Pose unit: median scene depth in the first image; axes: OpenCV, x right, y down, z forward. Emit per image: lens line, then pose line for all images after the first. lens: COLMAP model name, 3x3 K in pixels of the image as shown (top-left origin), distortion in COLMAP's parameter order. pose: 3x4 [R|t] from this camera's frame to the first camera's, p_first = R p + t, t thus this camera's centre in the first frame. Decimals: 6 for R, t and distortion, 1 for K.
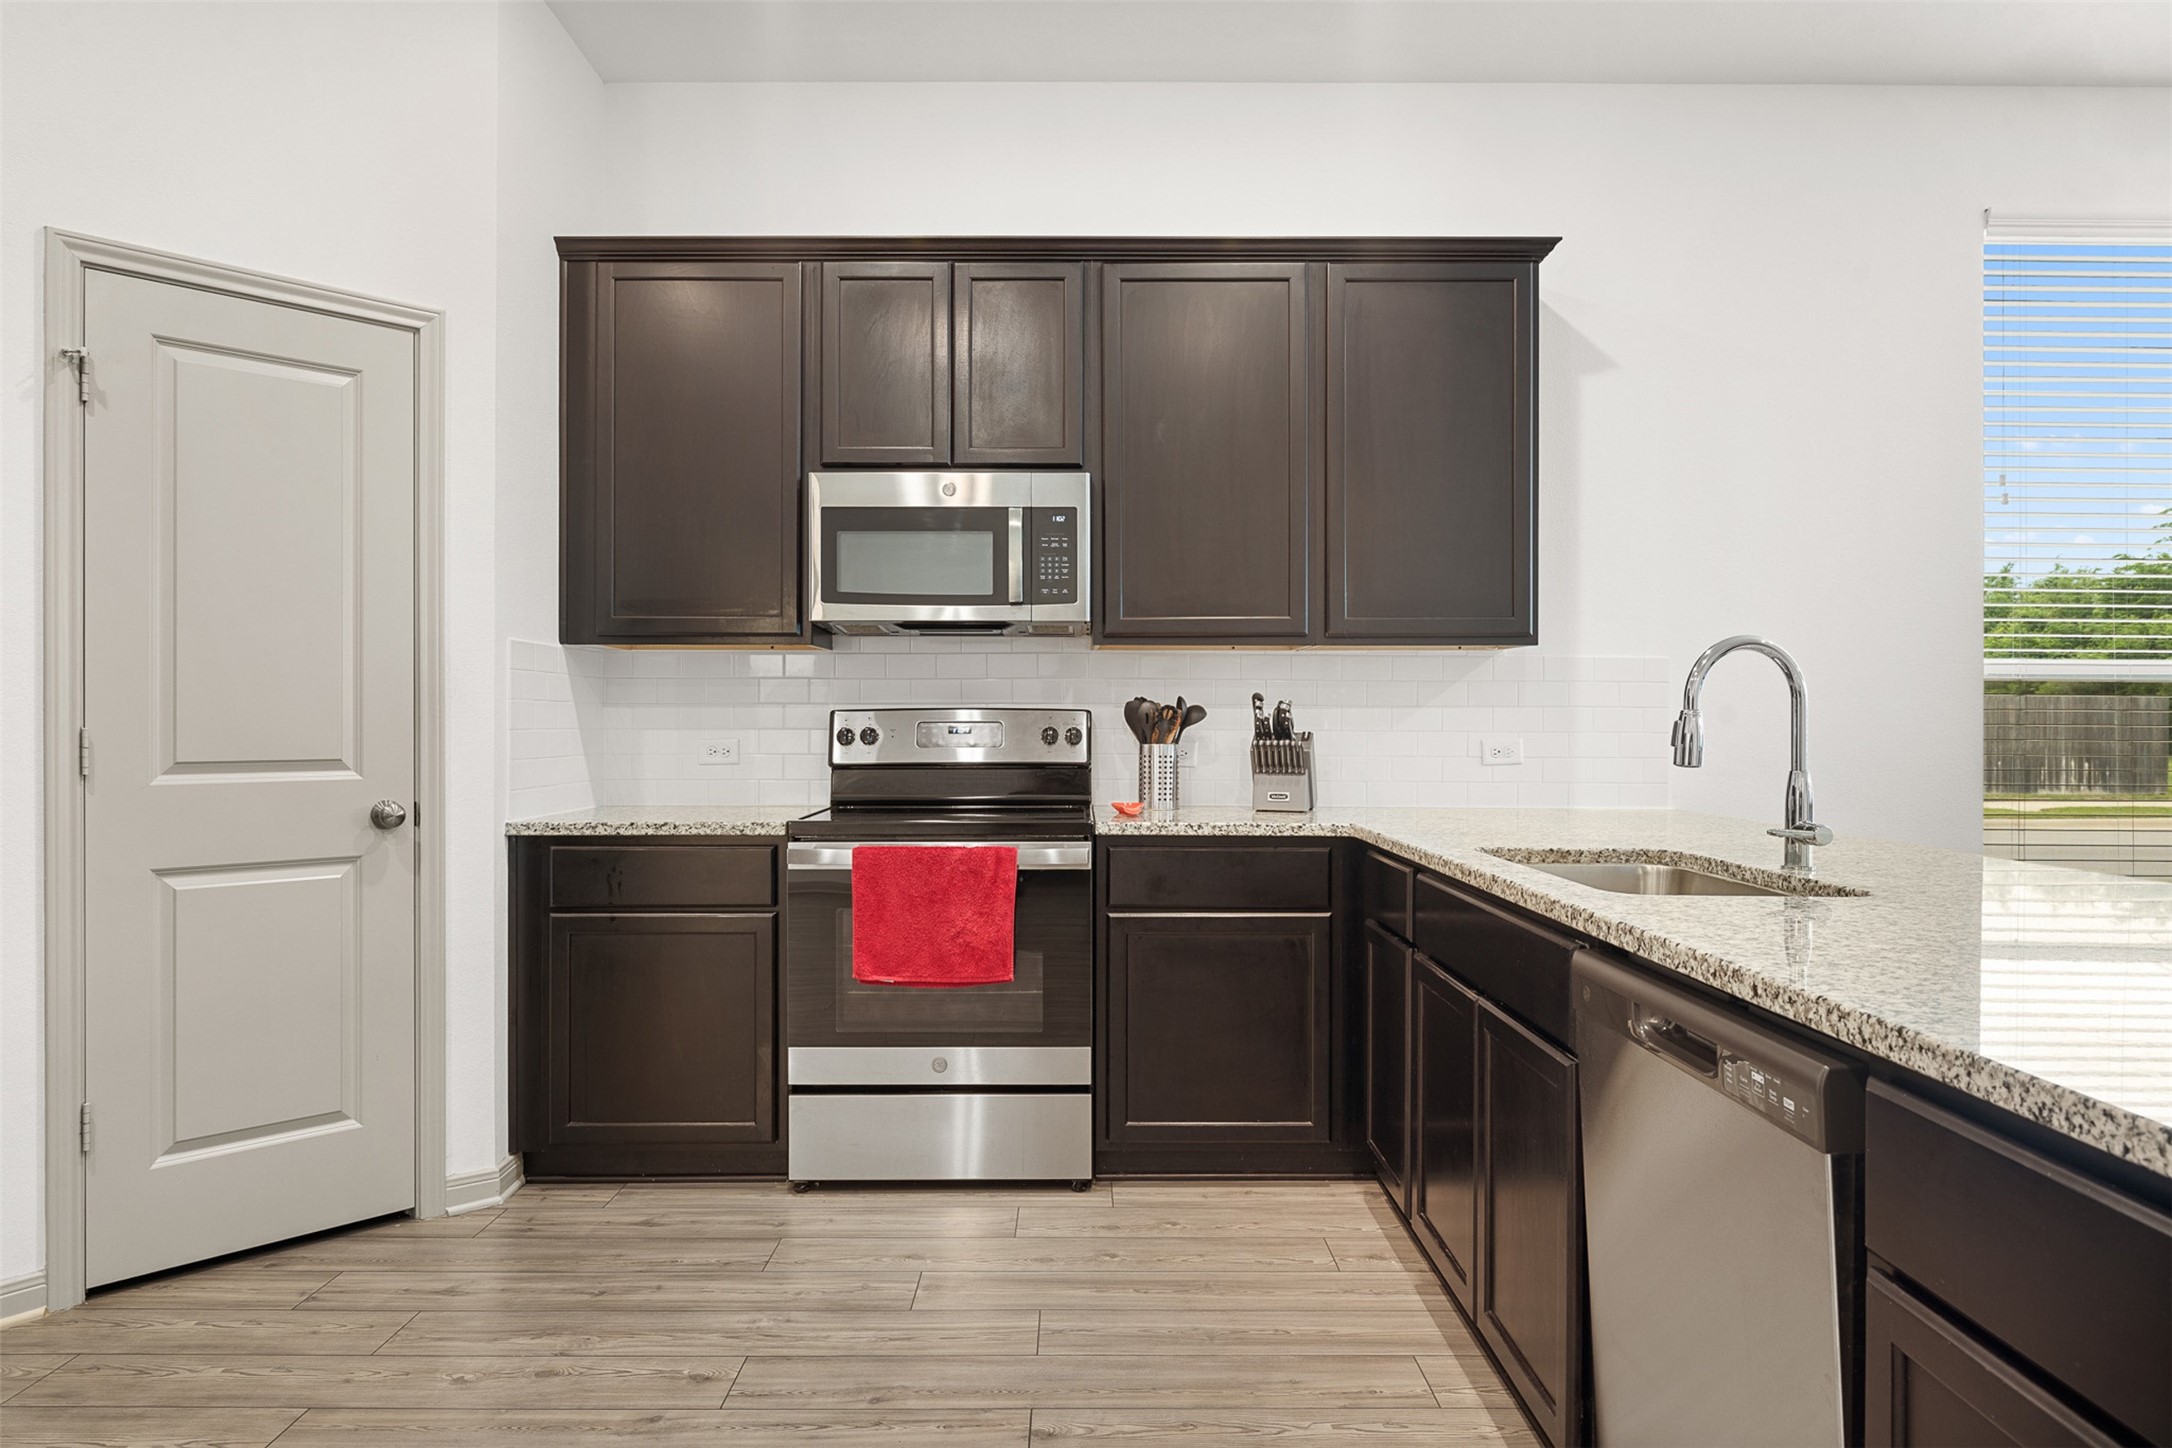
lens RADIAL K [[1290.2, 0, 1081.7], [0, 1290.2, 722.1], [0, 0, 1]] dist [-0.002774, 0.001142]
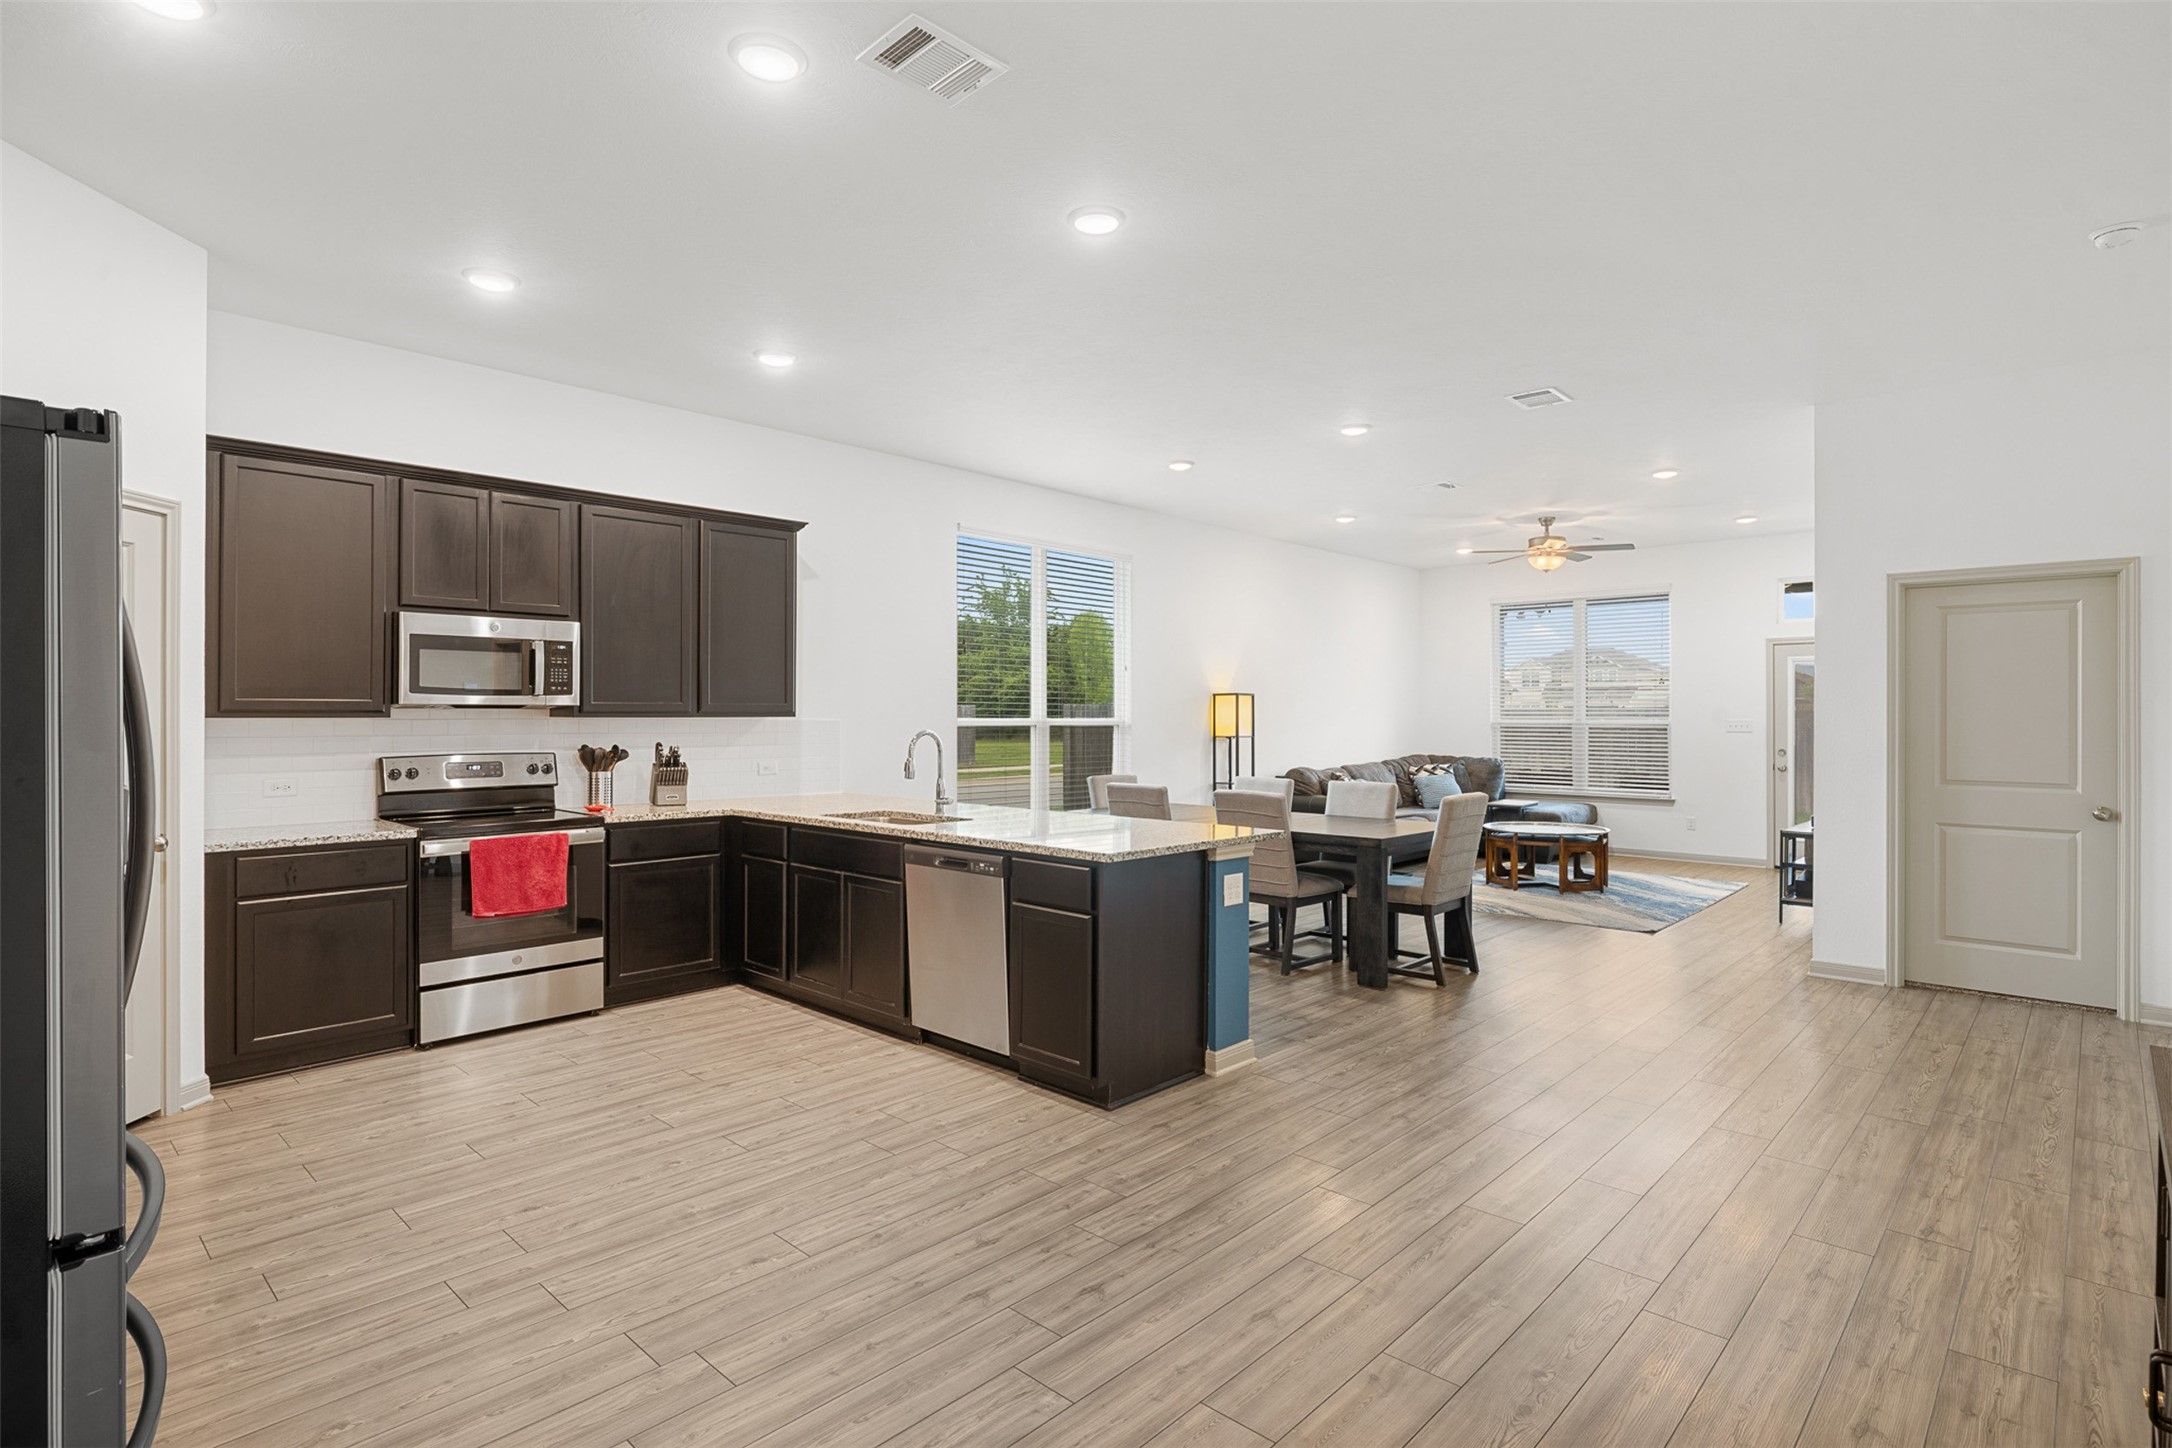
lens RADIAL K [[1087.5, 0, 1084.0], [0, 1087.5, 716.7], [0, 0, 1]] dist [-0.000308, 0.000357]
pose [[0.688101, -0.001968, 0.725612, -0.660451], [0.000405, 0.999997, 0.002328, -0.071370], [-0.725615, -0.001308, 0.688100, -0.593707]]
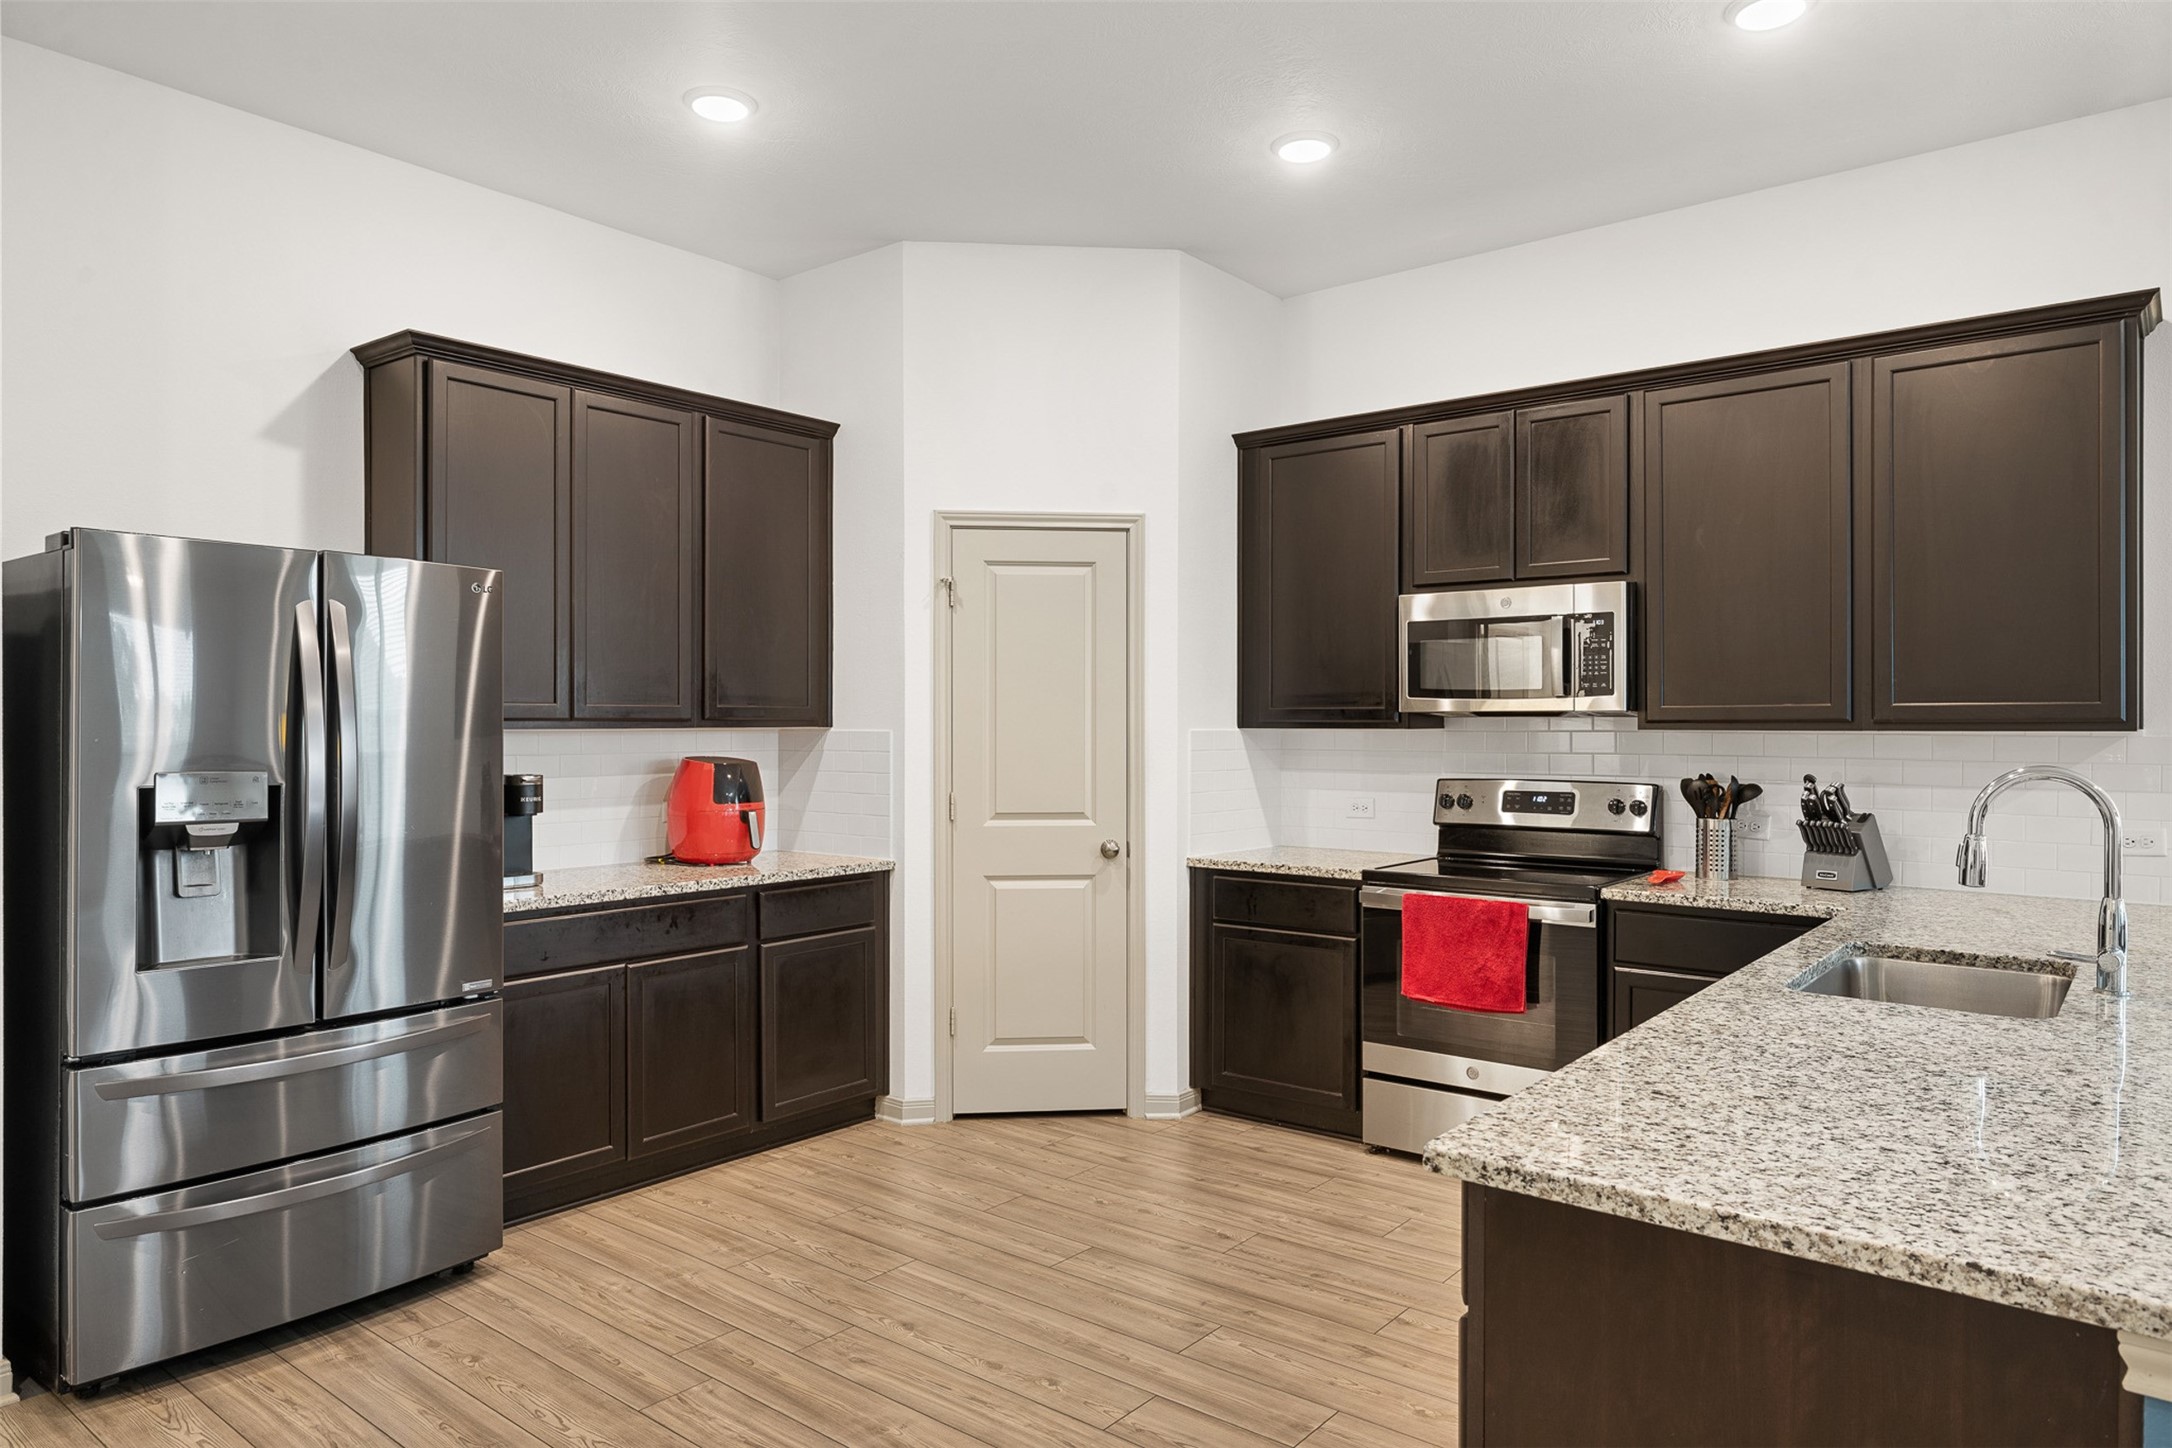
lens RADIAL K [[1359.5, 0, 1080.7], [0, 1359.5, 732.7], [0, 0, 1]] dist [-0.006204, 0.000130]
pose [[0.773418, 0.004056, -0.633883, 0.430547], [-0.000354, 0.999982, 0.005966, -0.071565], [0.633896, -0.004390, 0.773406, -0.256268]]
